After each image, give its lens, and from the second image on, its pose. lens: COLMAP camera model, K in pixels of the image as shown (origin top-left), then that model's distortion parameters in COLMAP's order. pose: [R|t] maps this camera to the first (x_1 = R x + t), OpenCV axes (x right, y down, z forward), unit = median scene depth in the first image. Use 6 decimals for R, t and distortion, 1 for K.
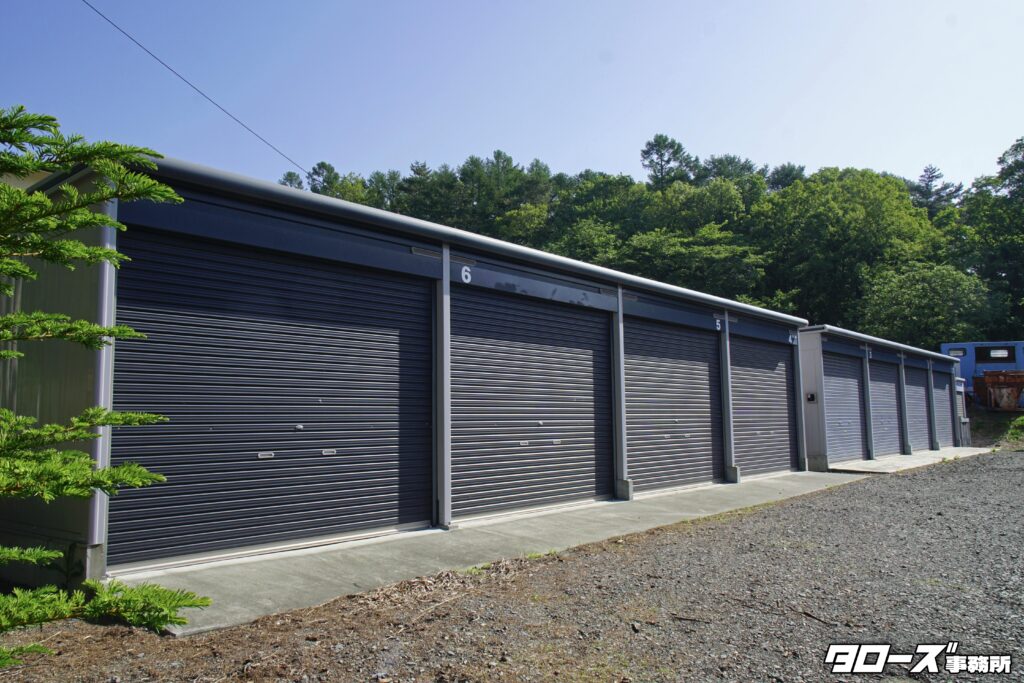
lens RADIAL K [[792.8, 0, 497.6], [0, 792.8, 324.9], [0, 0, 1]] dist [-0.003664, -0.002262]
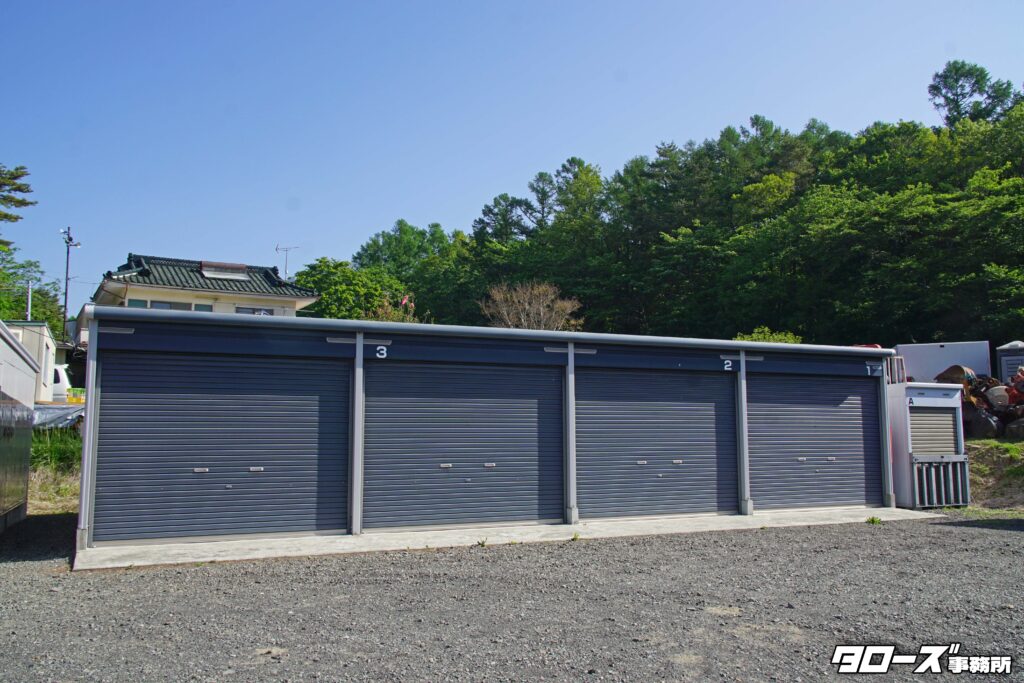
lens RADIAL K [[836.8, 0, 512.0], [0, 836.8, 341.5], [0, 0, 1]] dist [-0.002954, -0.006934]
pose [[0.901615, -0.040542, -0.430636, 0.156957], [0.046300, 0.998923, 0.002894, 0.006169], [0.430055, -0.022548, 0.902521, 0.090289]]
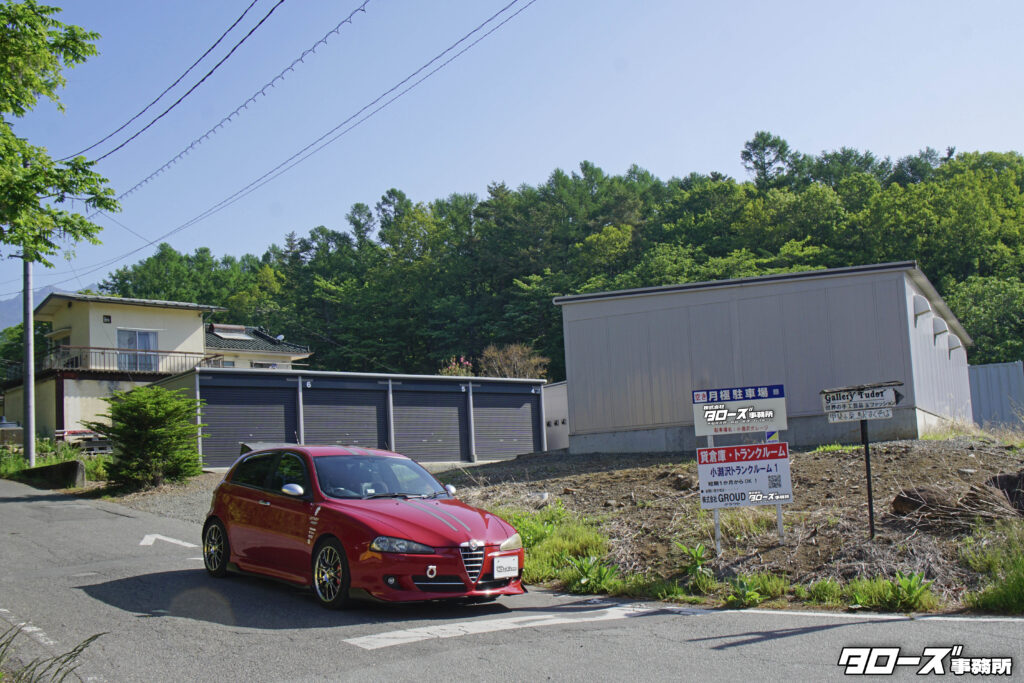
lens RADIAL K [[1103.0, 0, 509.7], [0, 1103.0, 382.0], [0, 0, 1]] dist [-0.001923, -0.011513]
pose [[0.985455, -0.057784, -0.159813, 0.110691], [0.061772, 0.997888, 0.020097, -0.008912], [0.158314, -0.029677, 0.986943, -0.240315]]
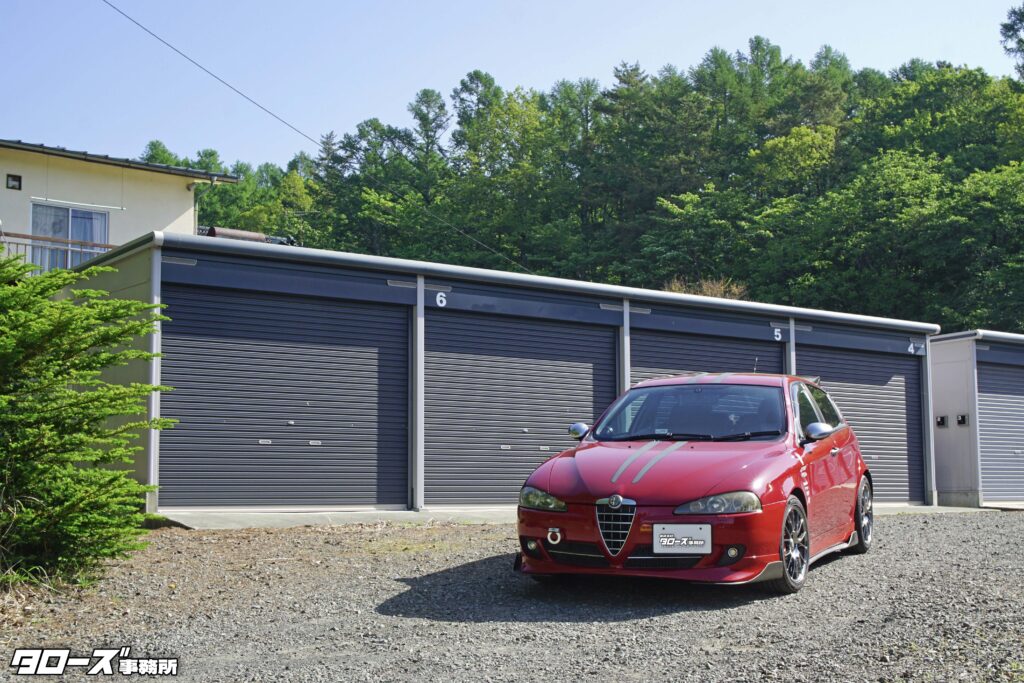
lens RADIAL K [[1388.4, 0, 512.0], [0, 1388.4, 341.5], [0, 0, 1]] dist [-0.004847, -0.022383]
pose [[0.977603, -0.015290, -0.209901, 0.039850], [0.017479, 0.999810, 0.008578, -0.001408], [0.209730, -0.012055, 0.977685, -0.079204]]
